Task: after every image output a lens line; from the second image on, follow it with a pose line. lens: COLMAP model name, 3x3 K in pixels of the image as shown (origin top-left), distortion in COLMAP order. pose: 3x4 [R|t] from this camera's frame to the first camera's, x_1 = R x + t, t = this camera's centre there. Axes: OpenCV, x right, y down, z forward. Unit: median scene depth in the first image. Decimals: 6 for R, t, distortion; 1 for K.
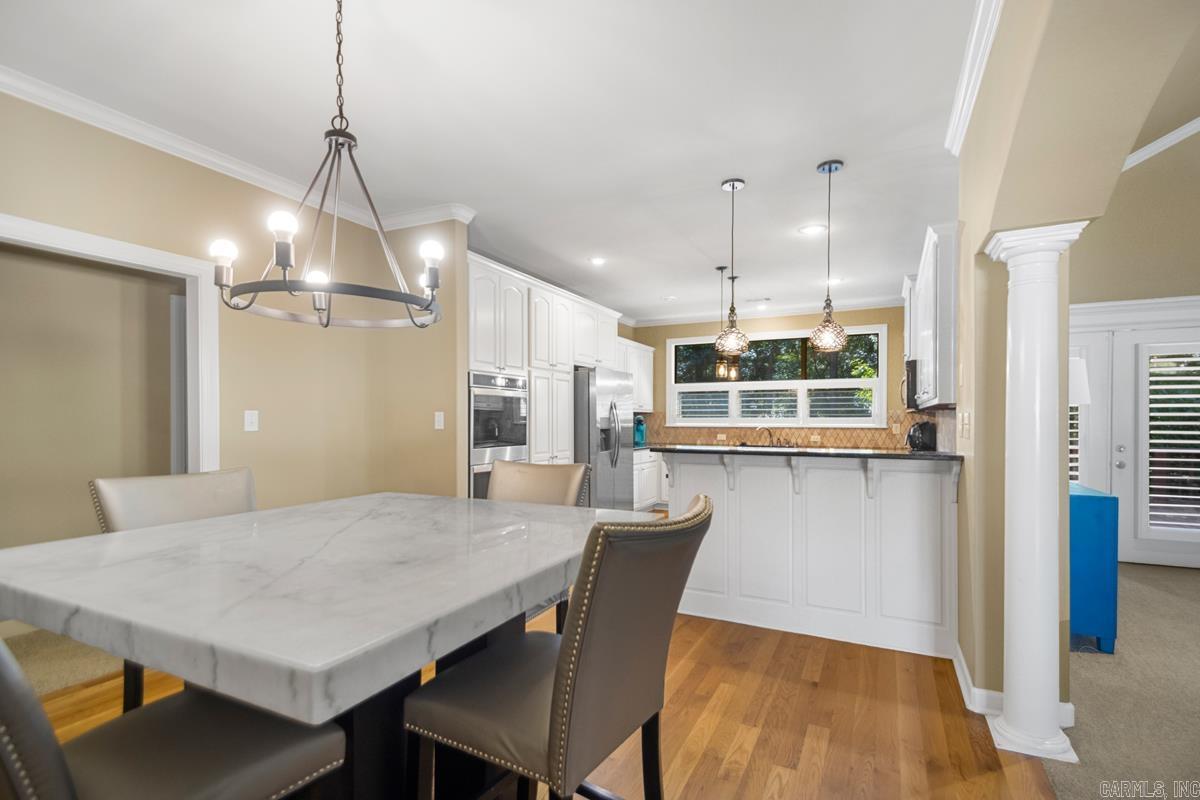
lens RADIAL K [[564.6, 0, 611.9], [0, 564.6, 408.0], [0, 0, 1]] dist [0.032924, -0.018143]
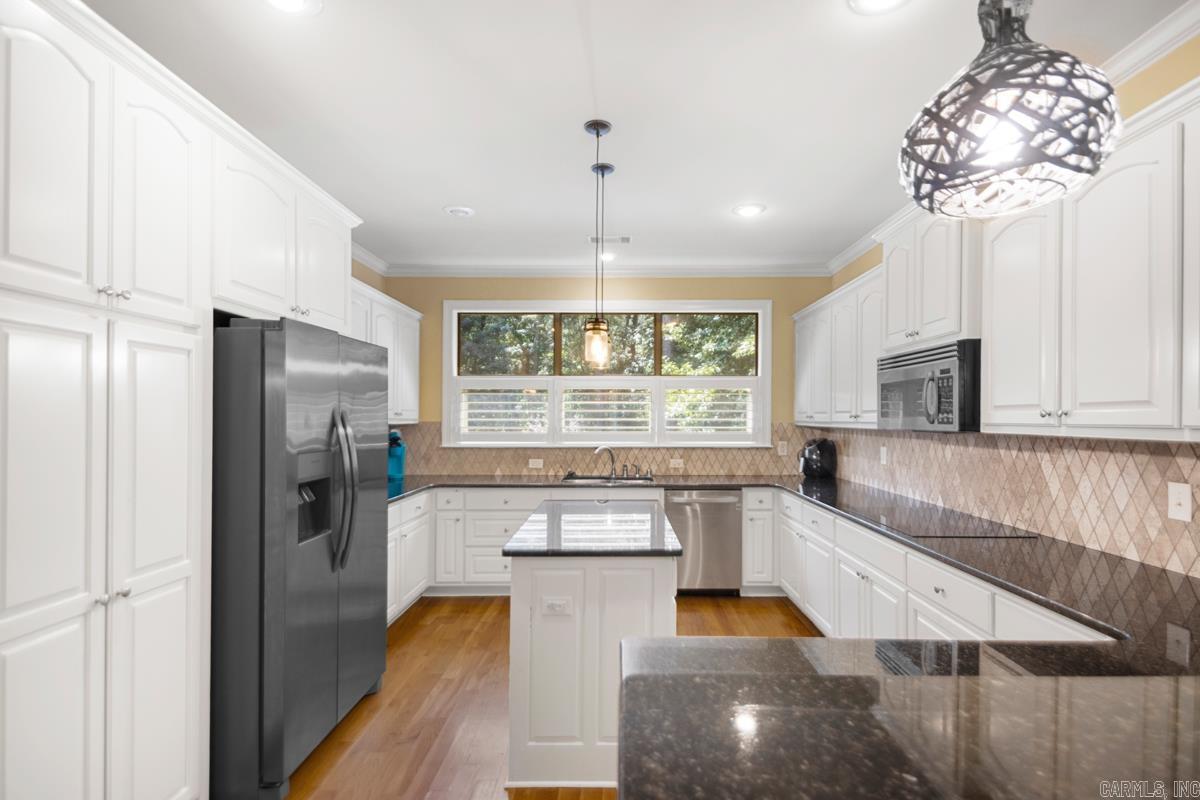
lens RADIAL K [[564.6, 0, 611.9], [0, 564.6, 408.0], [0, 0, 1]] dist [0.032924, -0.018143]
pose [[0.906150, 0.008053, 0.422880, 0.006516], [-0.009415, 0.999955, 0.001133, -0.012004], [-0.422852, -0.005008, 0.906185, 0.422427]]
